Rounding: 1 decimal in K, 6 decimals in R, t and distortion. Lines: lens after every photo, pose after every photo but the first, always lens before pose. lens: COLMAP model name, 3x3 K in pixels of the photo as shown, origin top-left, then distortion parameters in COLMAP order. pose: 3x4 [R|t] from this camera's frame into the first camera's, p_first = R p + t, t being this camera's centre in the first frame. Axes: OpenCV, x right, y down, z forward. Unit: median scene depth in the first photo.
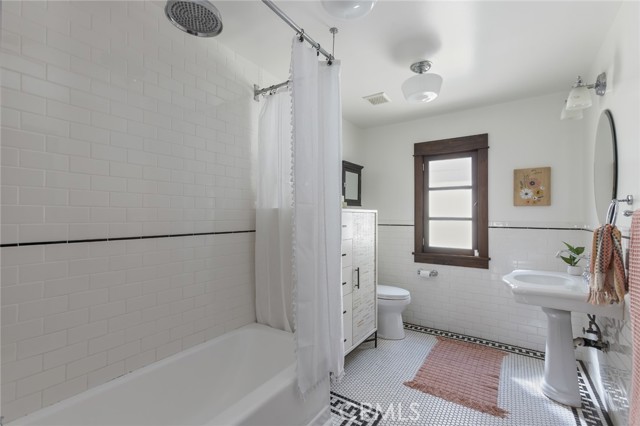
lens RADIAL K [[296.2, 0, 320.0], [0, 296.2, 213.0], [0, 0, 1]] dist [-0.002228, 0.005548]
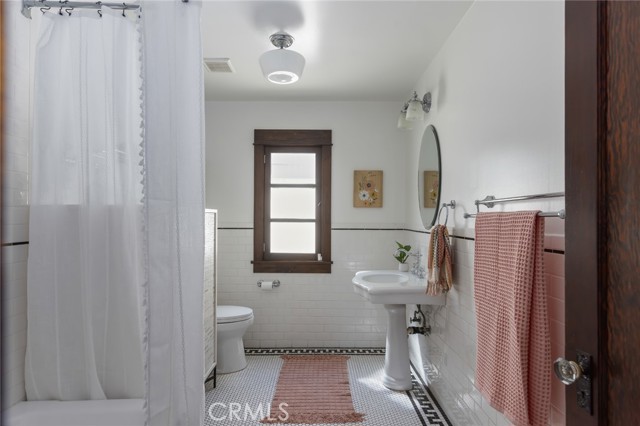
lens RADIAL K [[367.4, 0, 319.5], [0, 367.4, 216.2], [0, 0, 1]] dist [0.003497, 0.000851]
pose [[0.806927, 0.002352, 0.590646, -0.171686], [-0.008521, 0.999934, 0.007660, -0.002083], [-0.590589, -0.011214, 0.806894, 0.077737]]
